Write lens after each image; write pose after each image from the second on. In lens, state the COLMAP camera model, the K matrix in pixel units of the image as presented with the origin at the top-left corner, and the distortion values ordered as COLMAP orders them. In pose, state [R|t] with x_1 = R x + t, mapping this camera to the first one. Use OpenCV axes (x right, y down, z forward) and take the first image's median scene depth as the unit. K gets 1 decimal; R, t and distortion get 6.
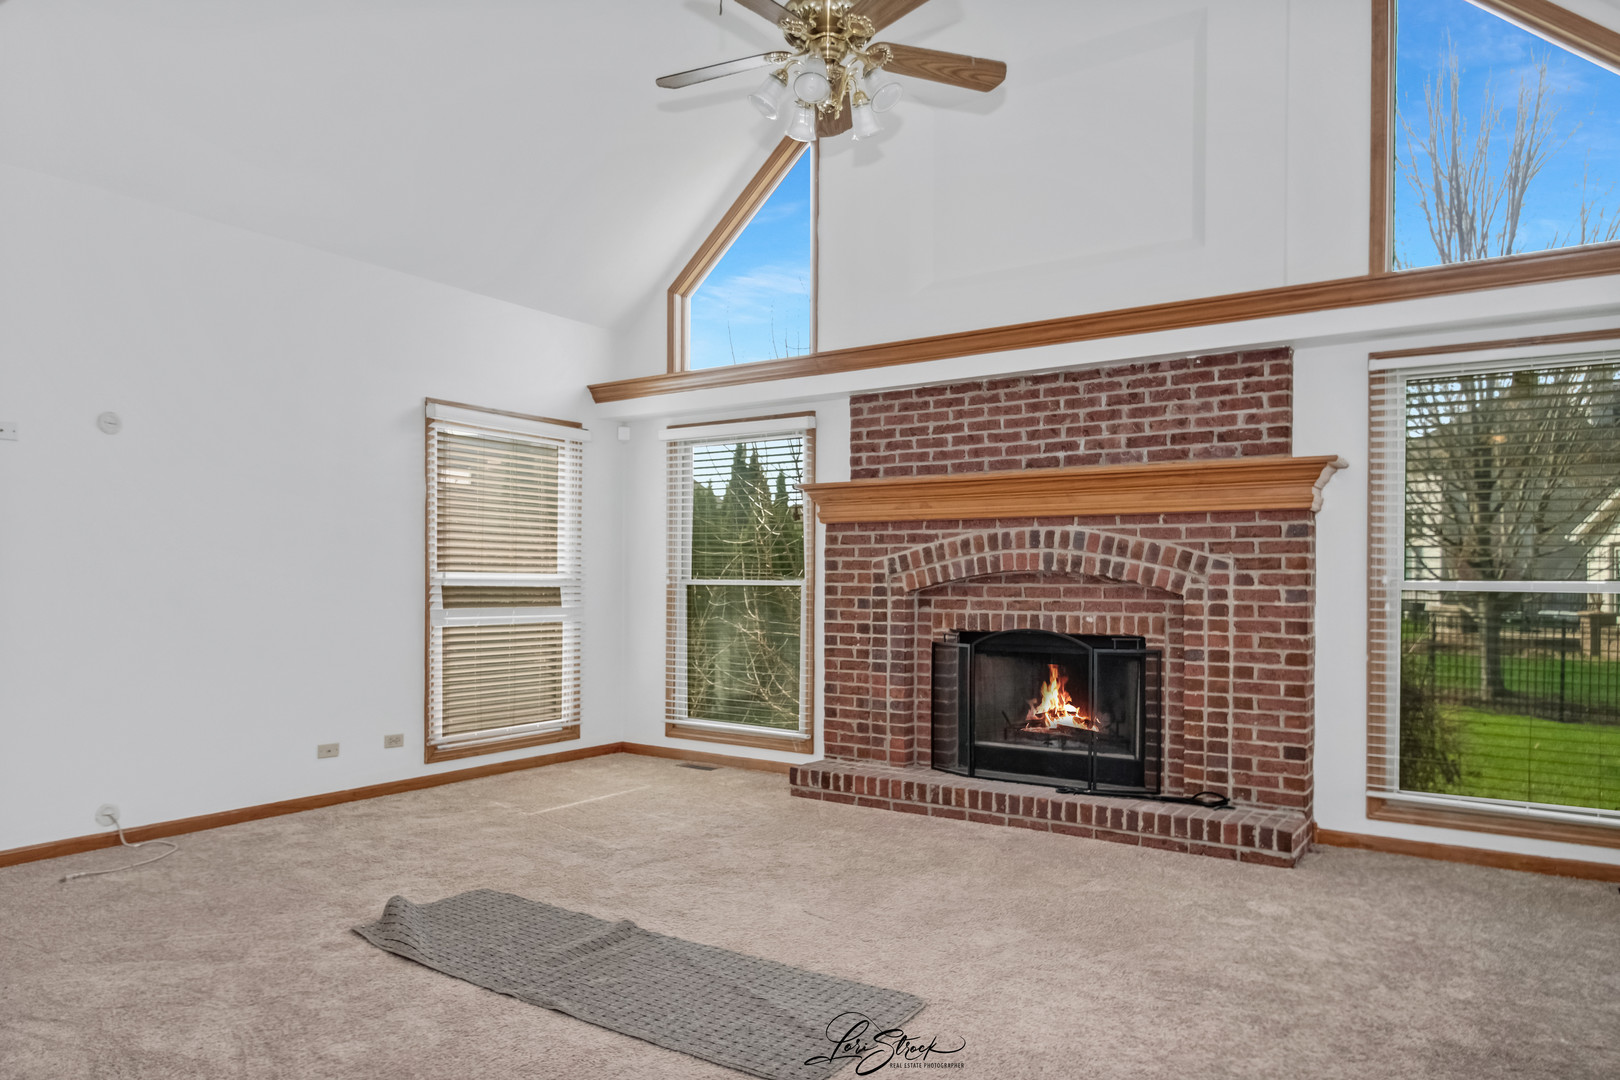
lens RADIAL K [[1023.6, 0, 801.1], [0, 1023.6, 585.1], [0, 0, 1]] dist [-0.009389, -0.001895]
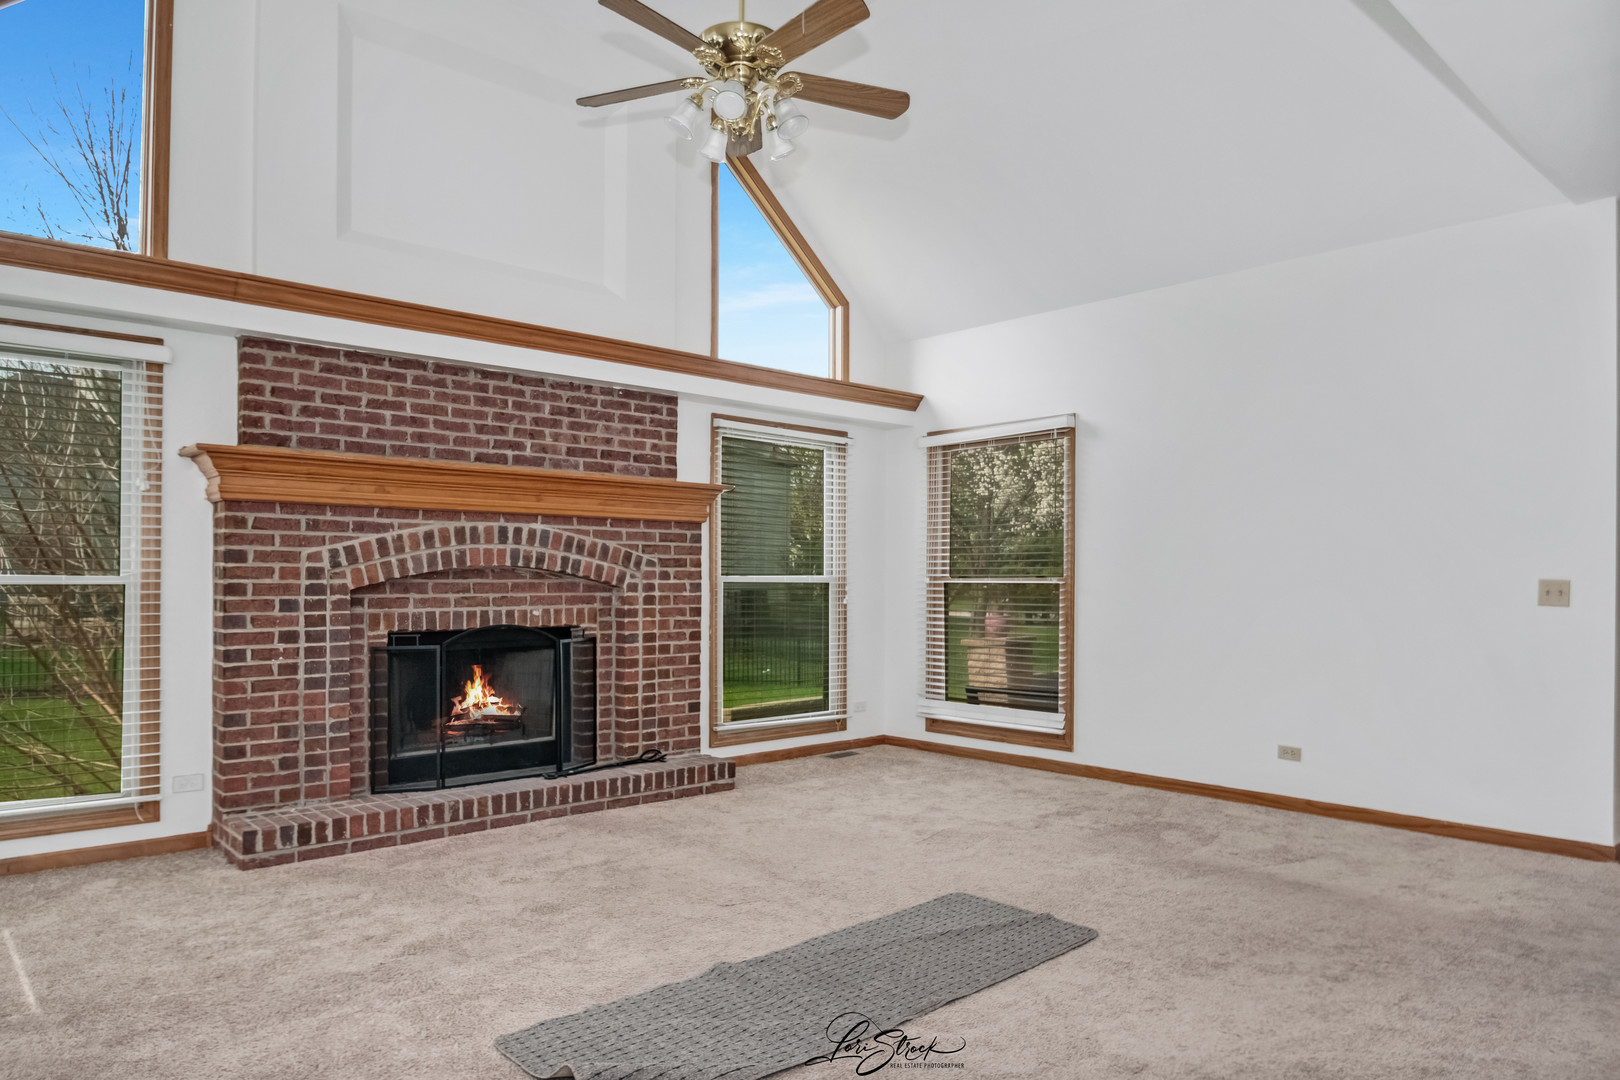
lens RADIAL K [[1023.6, 0, 810.3], [0, 1023.6, 544.2], [0, 0, 1]] dist [-0.009389, -0.001895]
pose [[0.255866, 0.026636, 0.966345, -0.668074], [0.001109, 0.999612, -0.027847, -0.007510], [-0.966712, 0.008197, 0.255737, 0.454765]]
